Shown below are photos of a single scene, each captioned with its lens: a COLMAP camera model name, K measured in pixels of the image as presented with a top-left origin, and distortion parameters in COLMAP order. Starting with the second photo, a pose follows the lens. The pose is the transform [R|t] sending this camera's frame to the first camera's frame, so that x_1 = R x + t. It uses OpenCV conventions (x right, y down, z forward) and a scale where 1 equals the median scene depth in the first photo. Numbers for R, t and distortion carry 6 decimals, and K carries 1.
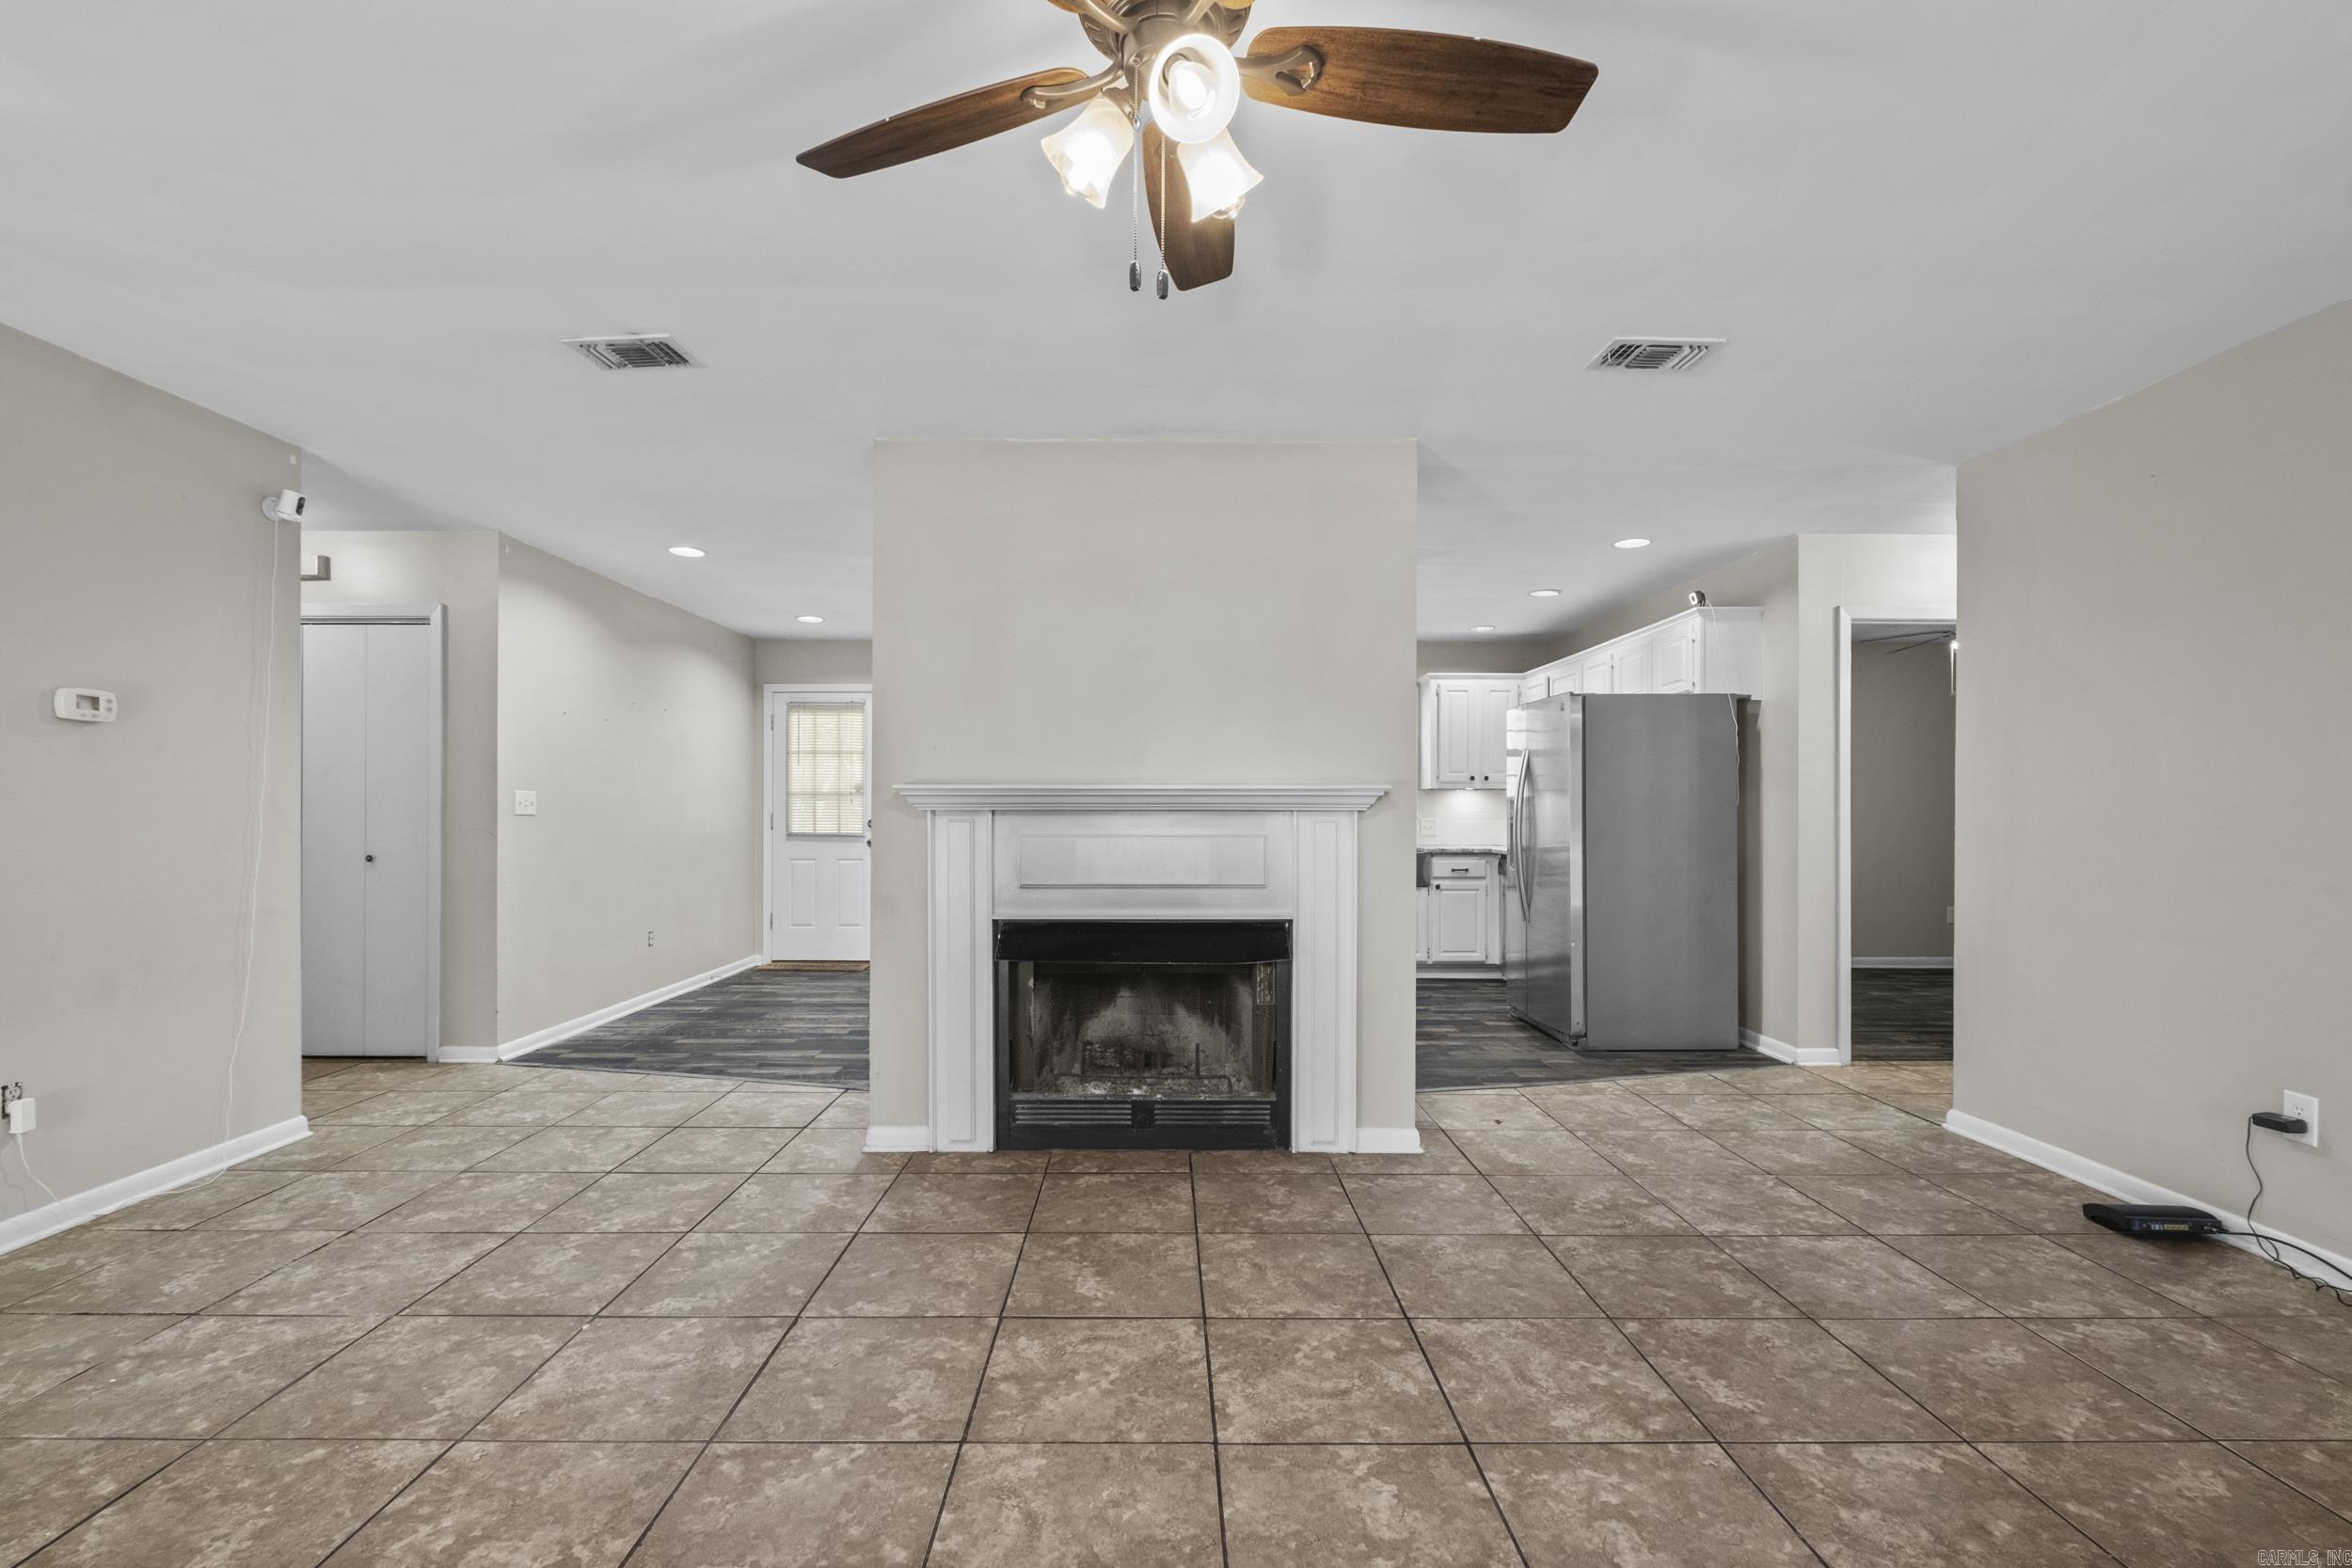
lens RADIAL K [[1025.4, 0, 1163.0], [0, 1025.4, 811.8], [0, 0, 1]] dist [-0.007641, 0.000765]
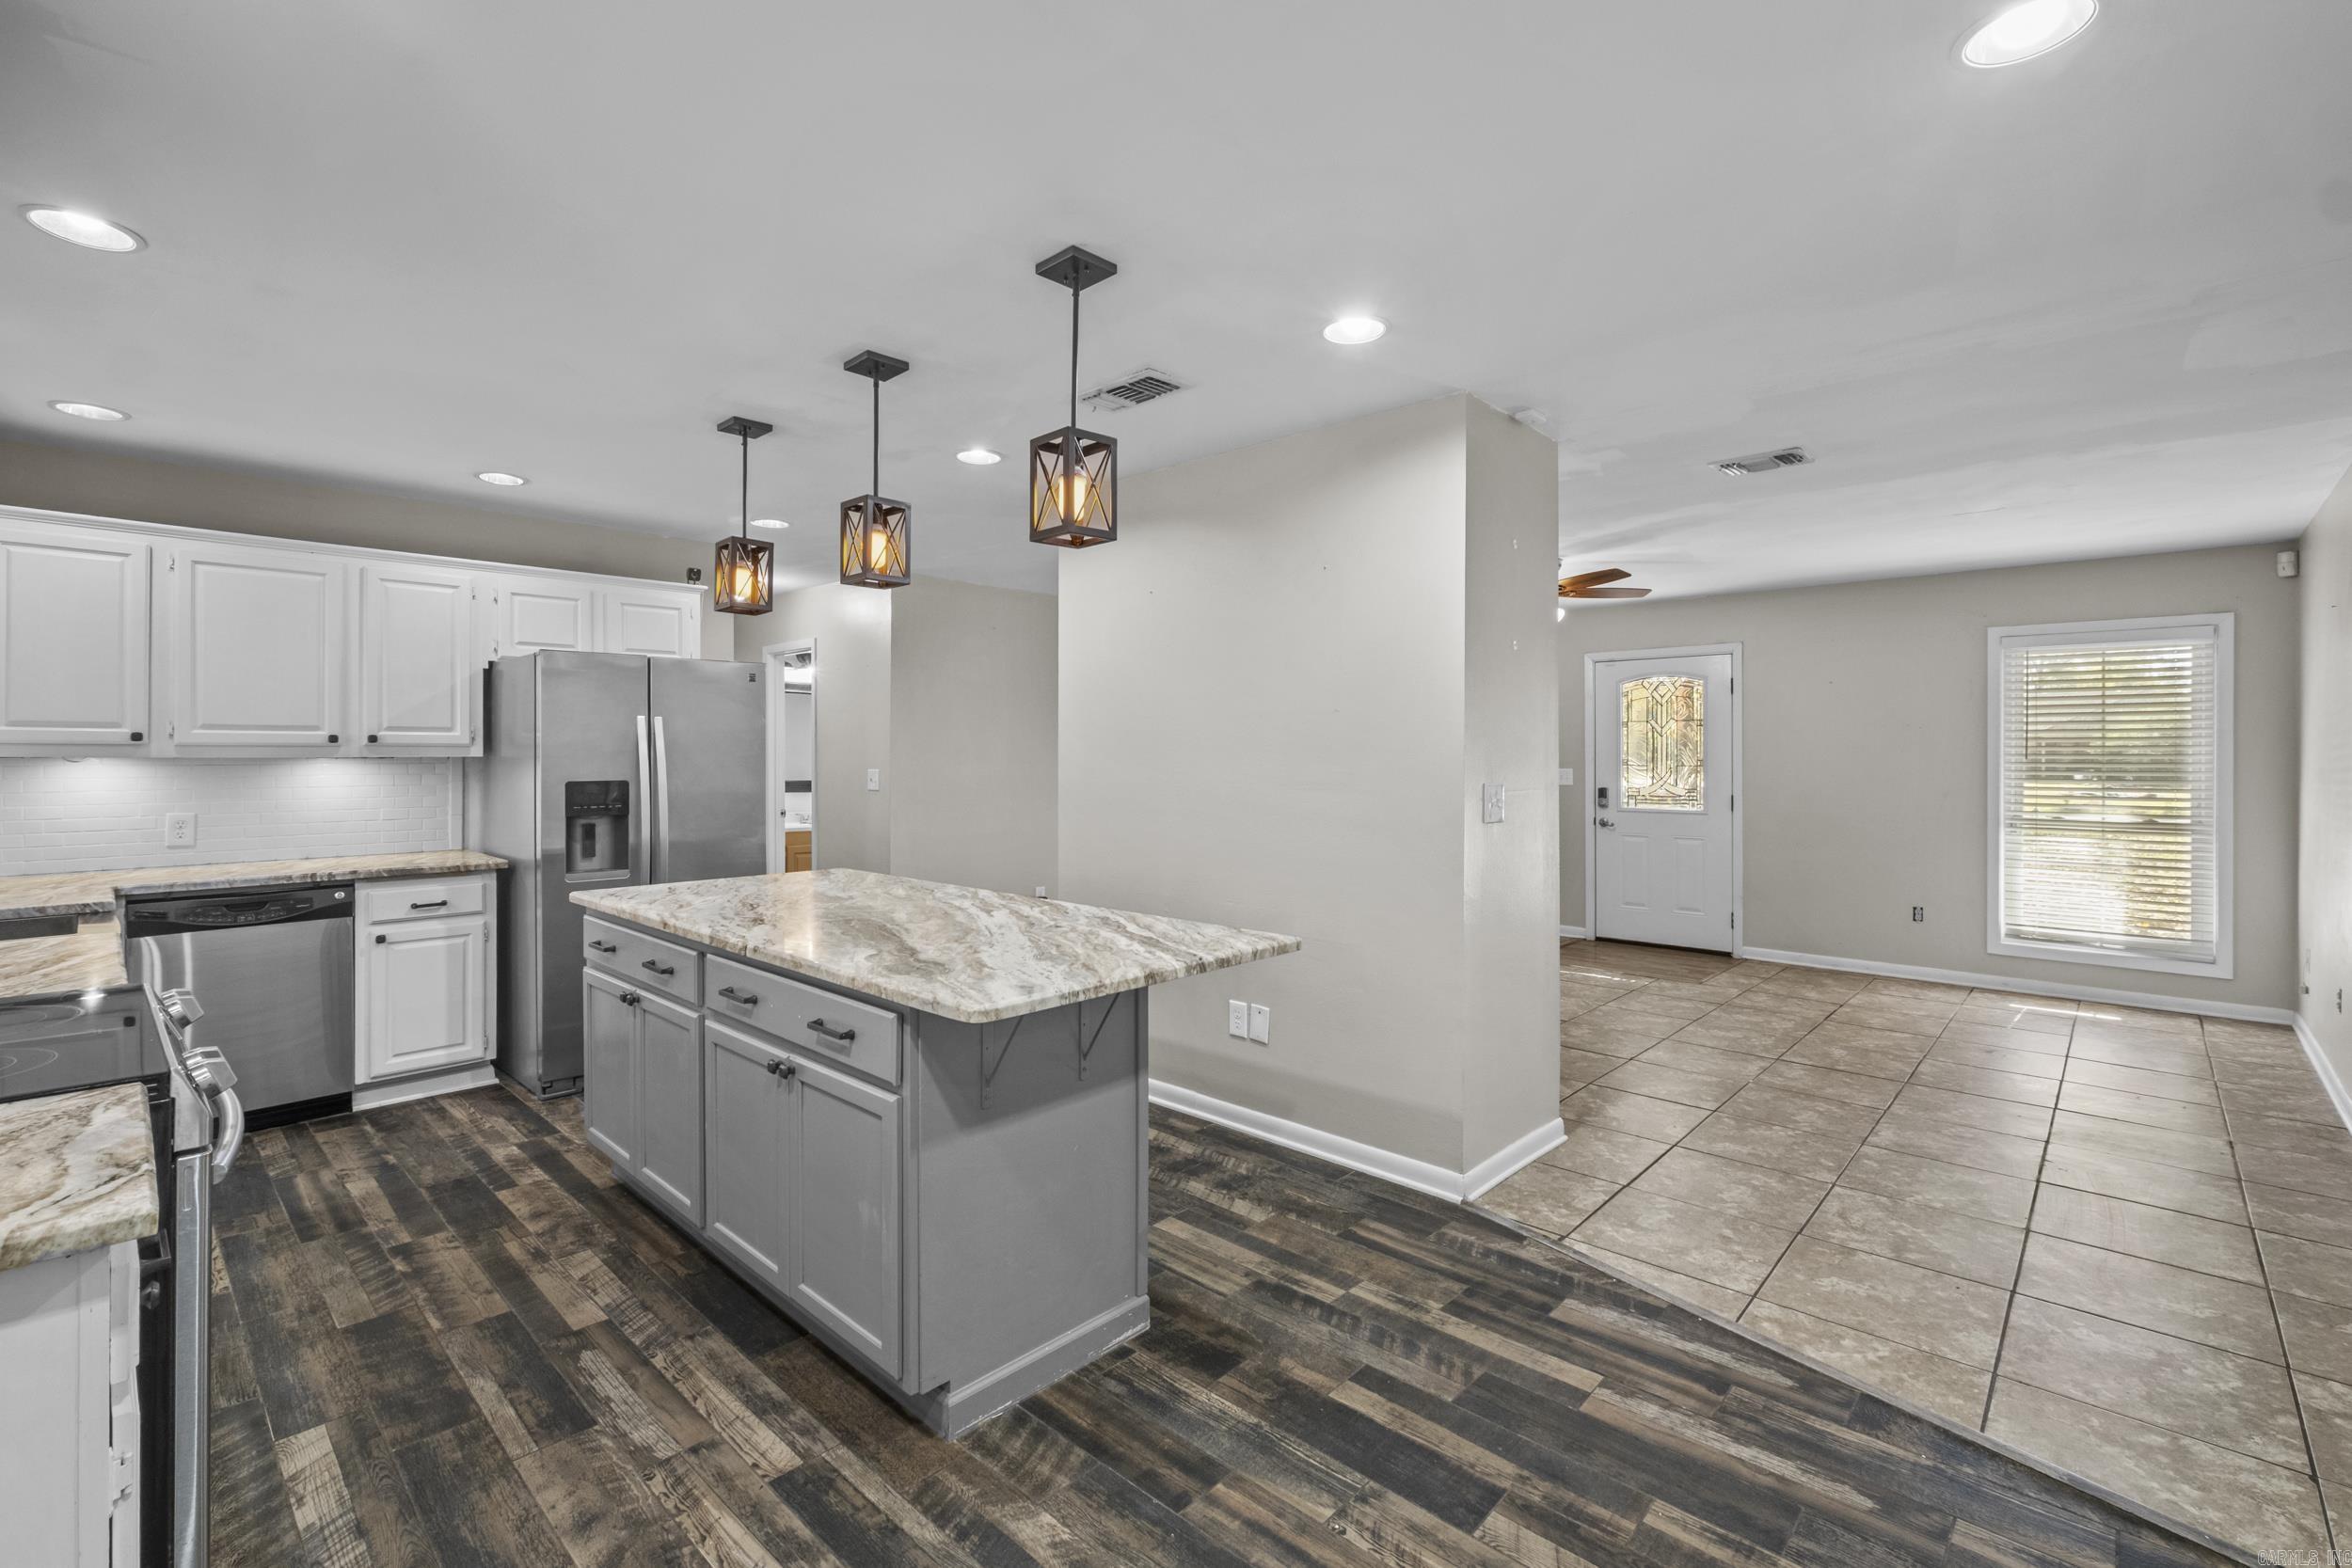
lens RADIAL K [[1025.4, 0, 1165.1], [0, 1025.4, 750.4], [0, 0, 1]] dist [-0.007641, 0.000765]
pose [[-0.723309, -0.000816, 0.690524, -0.704755], [-0.001988, 0.999998, -0.000901, -0.055013], [-0.690522, -0.002024, -0.723309, 2.009248]]
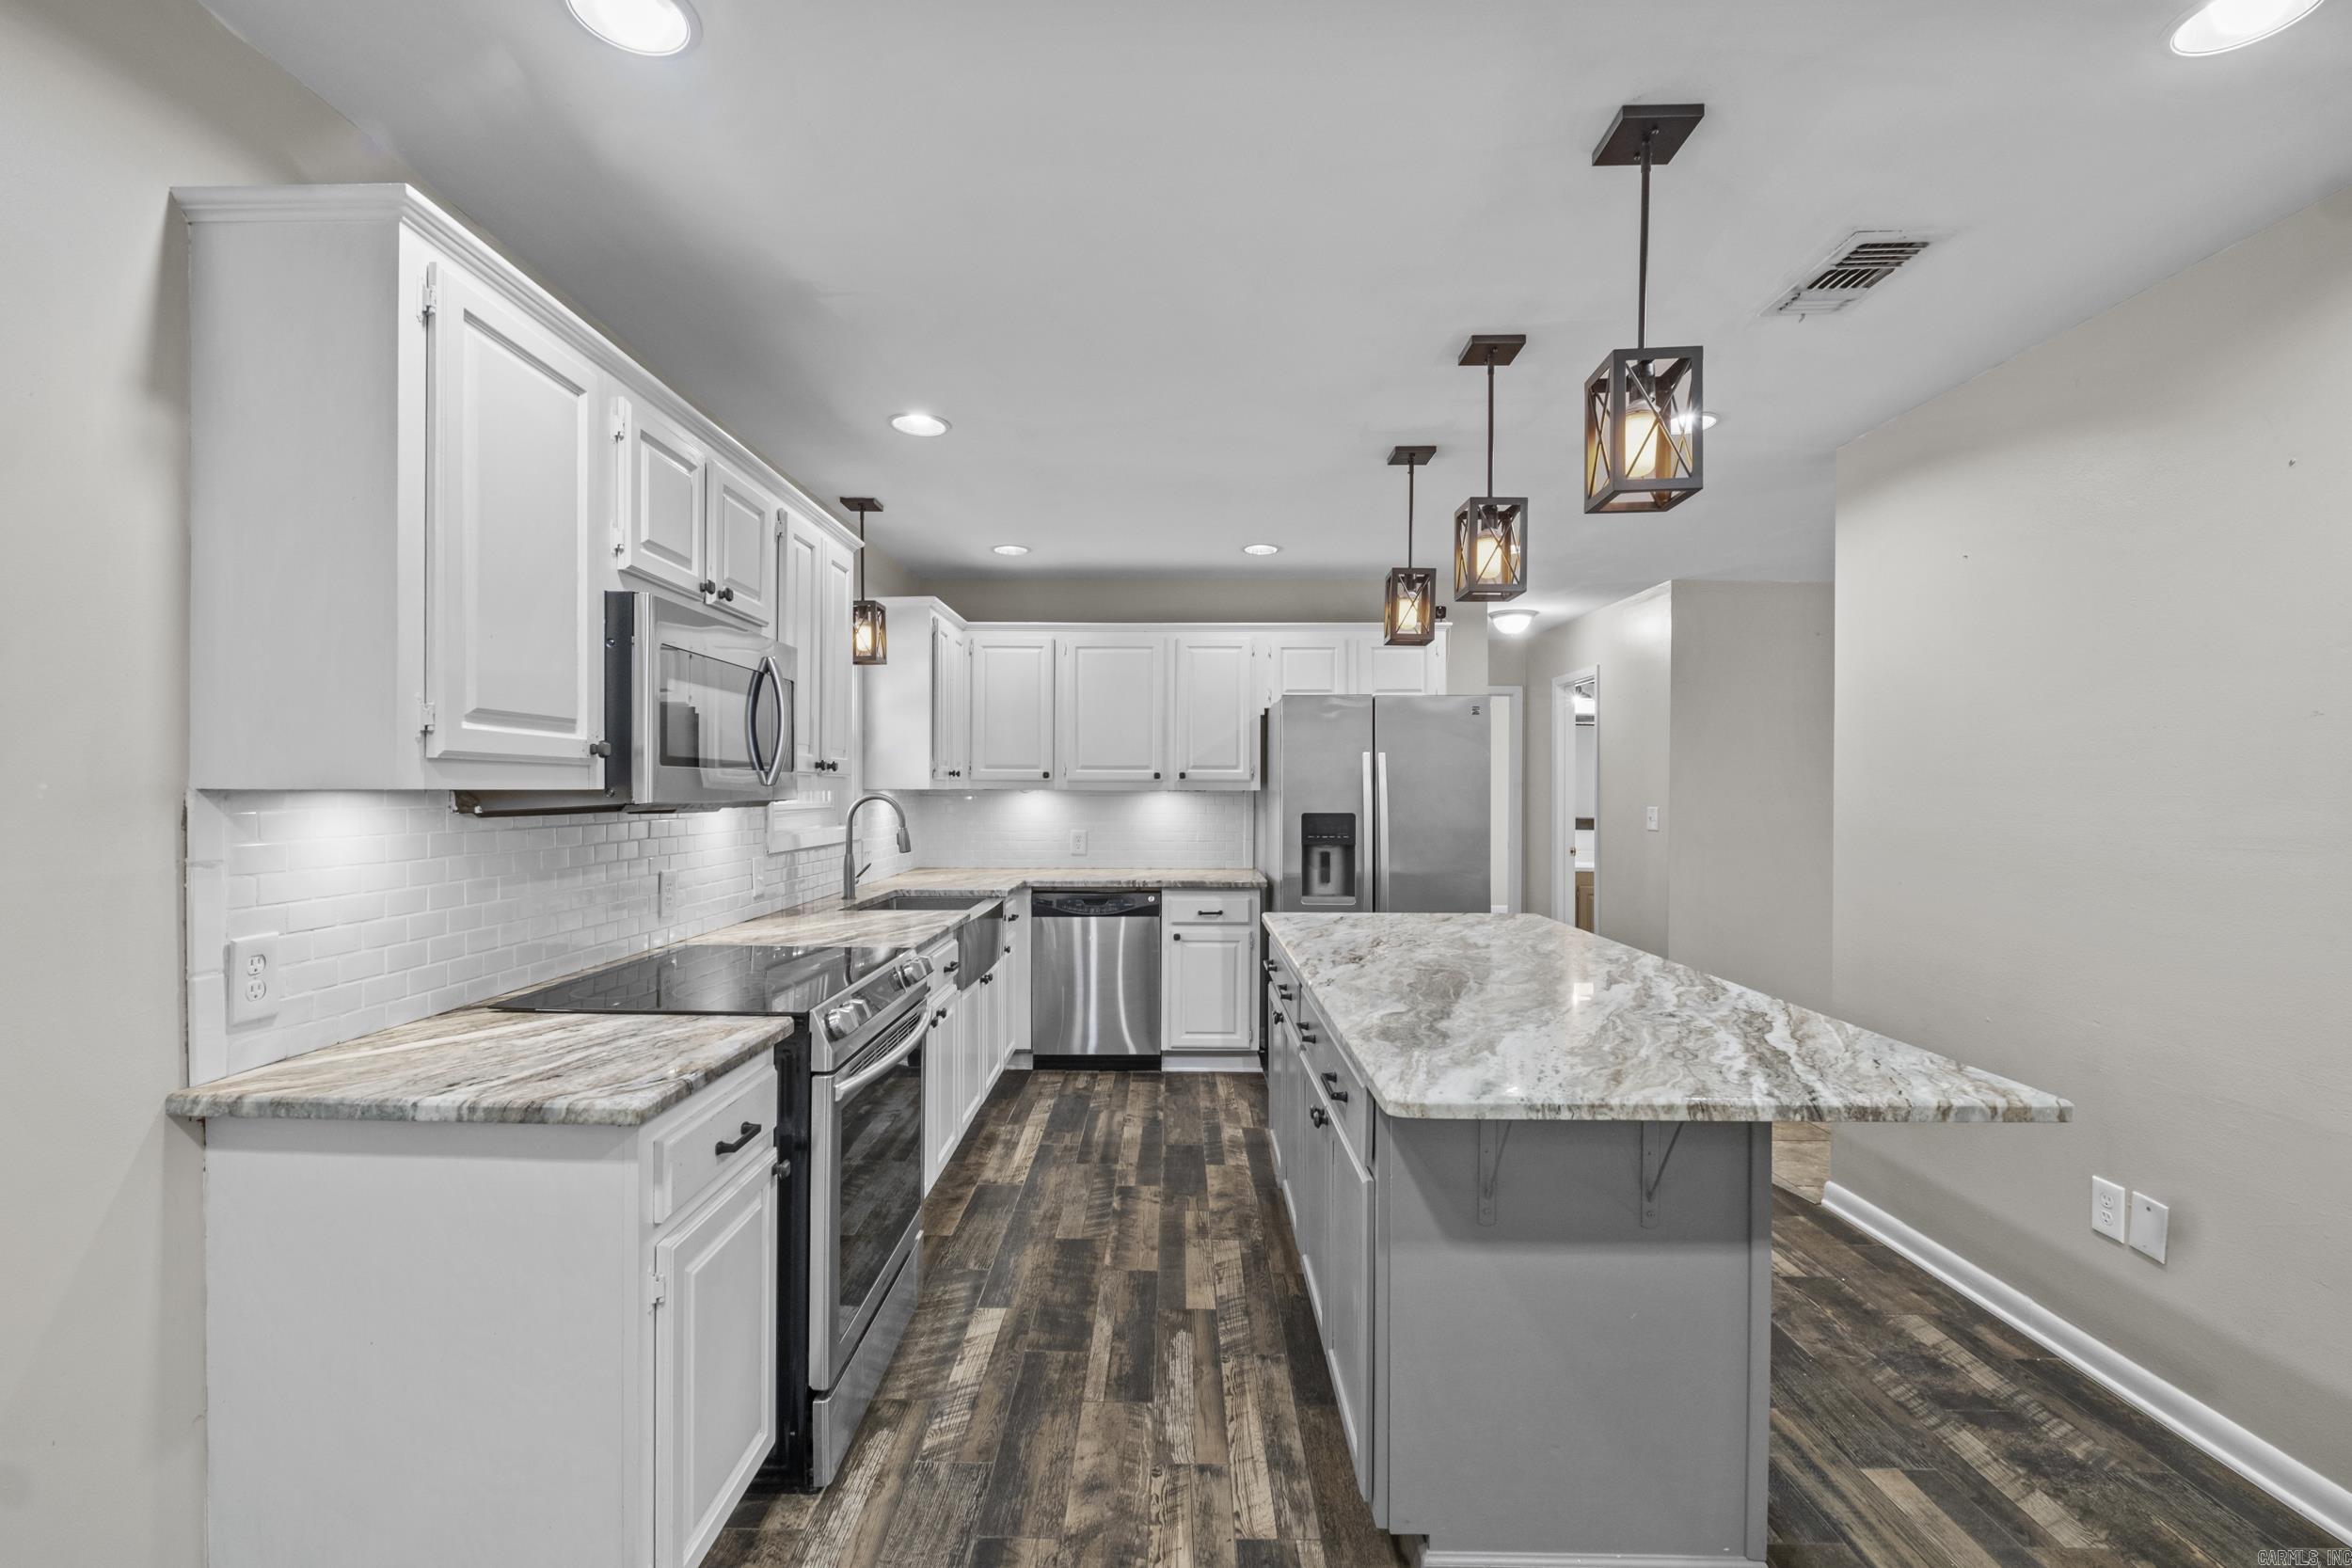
lens RADIAL K [[1025.4, 0, 1162.7], [0, 1025.4, 788.7], [0, 0, 1]] dist [-0.007641, 0.000765]
pose [[0.017109, -0.003725, 0.999847, -0.702490], [-0.003119, 0.999988, 0.003779, -0.053819], [-0.999849, -0.003183, 0.017097, 1.796349]]
